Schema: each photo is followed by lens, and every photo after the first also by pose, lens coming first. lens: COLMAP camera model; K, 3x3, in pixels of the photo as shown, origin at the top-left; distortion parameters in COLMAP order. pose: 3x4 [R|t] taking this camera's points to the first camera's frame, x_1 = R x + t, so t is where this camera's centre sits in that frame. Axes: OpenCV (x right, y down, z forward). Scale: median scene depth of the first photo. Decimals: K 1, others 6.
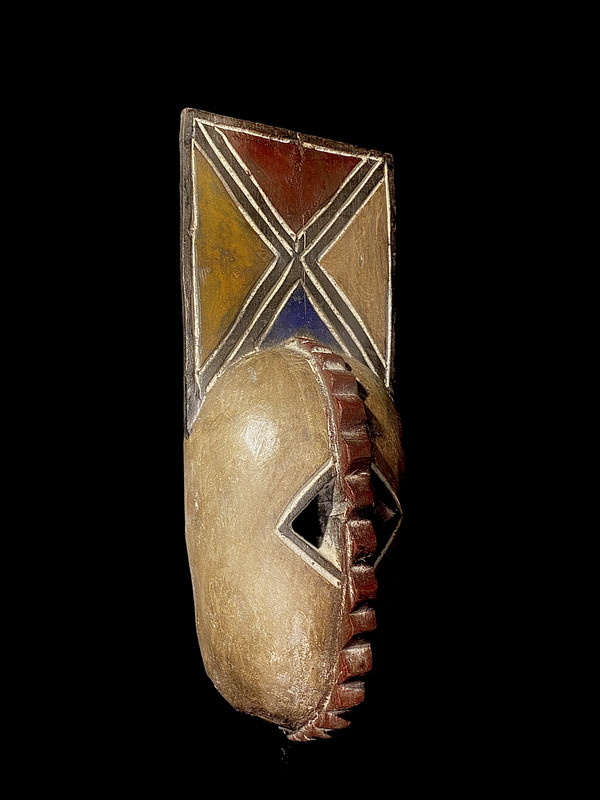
lens RADIAL K [[605.9, 0, 297.3], [0, 605.9, 390.0], [0, 0, 1]] dist [0.083619, -0.198626]
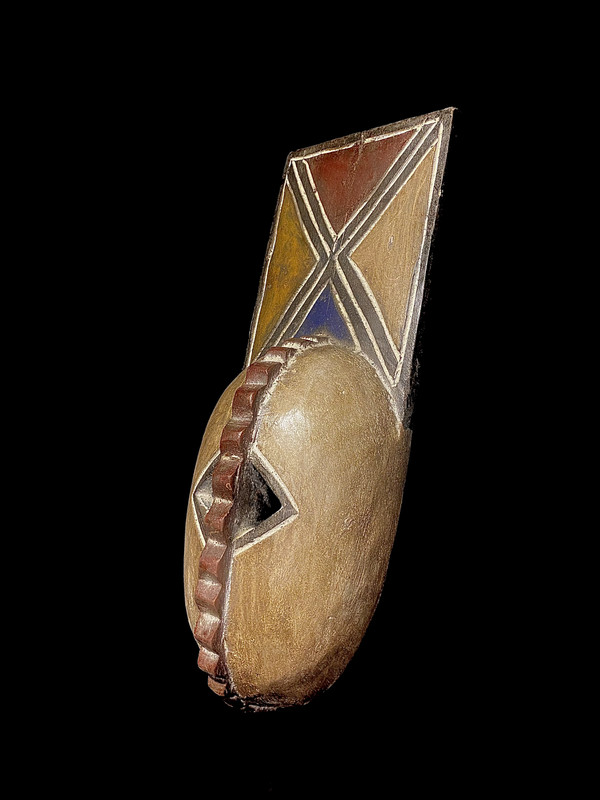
lens RADIAL K [[610.6, 0, 298.0], [0, 610.6, 397.5], [0, 0, 1]] dist [0.104845, -0.278457]
pose [[0.429659, -0.004396, -0.902980, 0.919593], [-0.047949, 0.998466, -0.027676, 0.049221], [0.901717, 0.055189, 0.428790, 0.527241]]
